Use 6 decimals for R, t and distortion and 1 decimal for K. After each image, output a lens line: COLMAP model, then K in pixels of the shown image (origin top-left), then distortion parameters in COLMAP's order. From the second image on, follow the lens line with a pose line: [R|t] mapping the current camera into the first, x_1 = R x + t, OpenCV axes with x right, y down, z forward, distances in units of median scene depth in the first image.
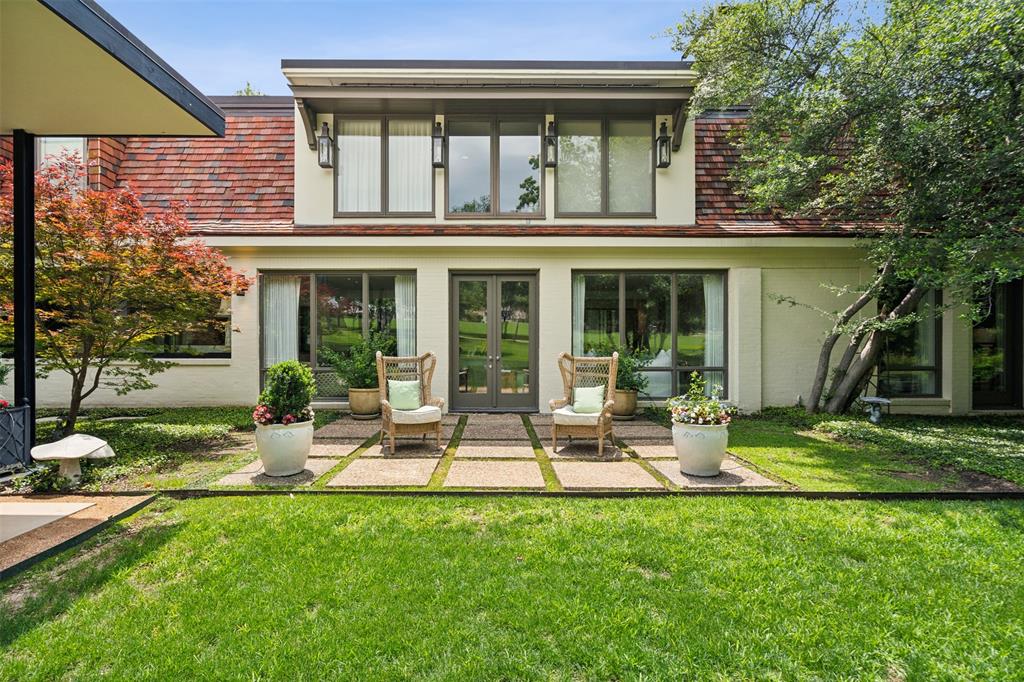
lens RADIAL K [[473.2, 0, 513.0], [0, 473.2, 338.3], [0, 0, 1]] dist [0.000995, 0.000047]
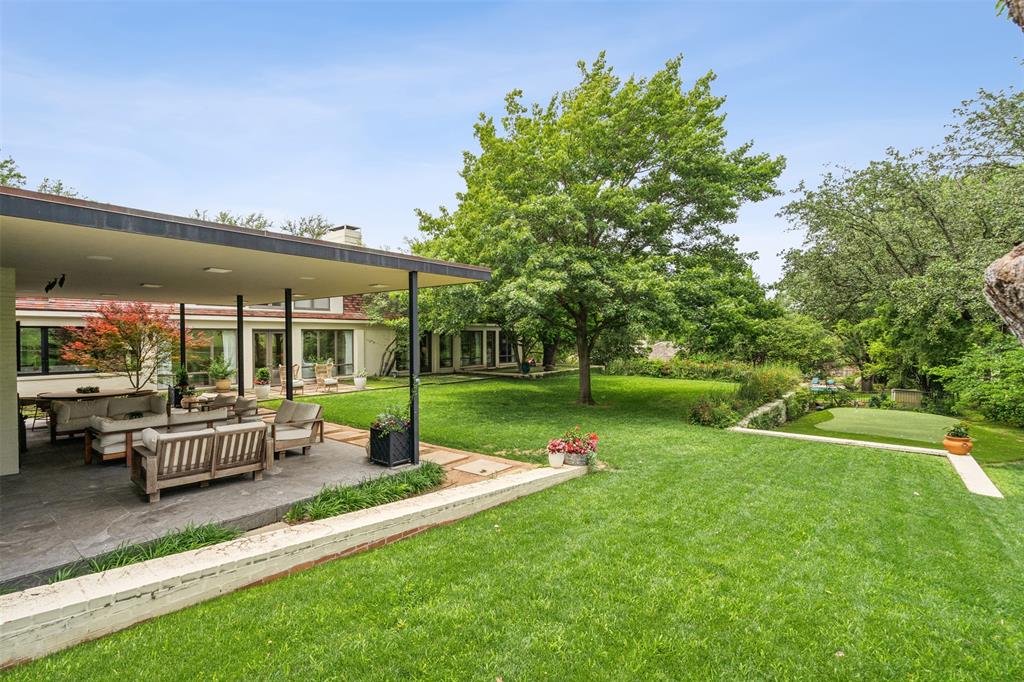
lens RADIAL K [[473.2, 0, 513.0], [0, 473.2, 338.7], [0, 0, 1]] dist [0.000995, 0.000047]
pose [[0.609634, -0.006399, 0.792657, -1.253064], [0.002214, 0.999977, 0.006369, -0.109143], [-0.792680, -0.002128, 0.609634, -1.543237]]
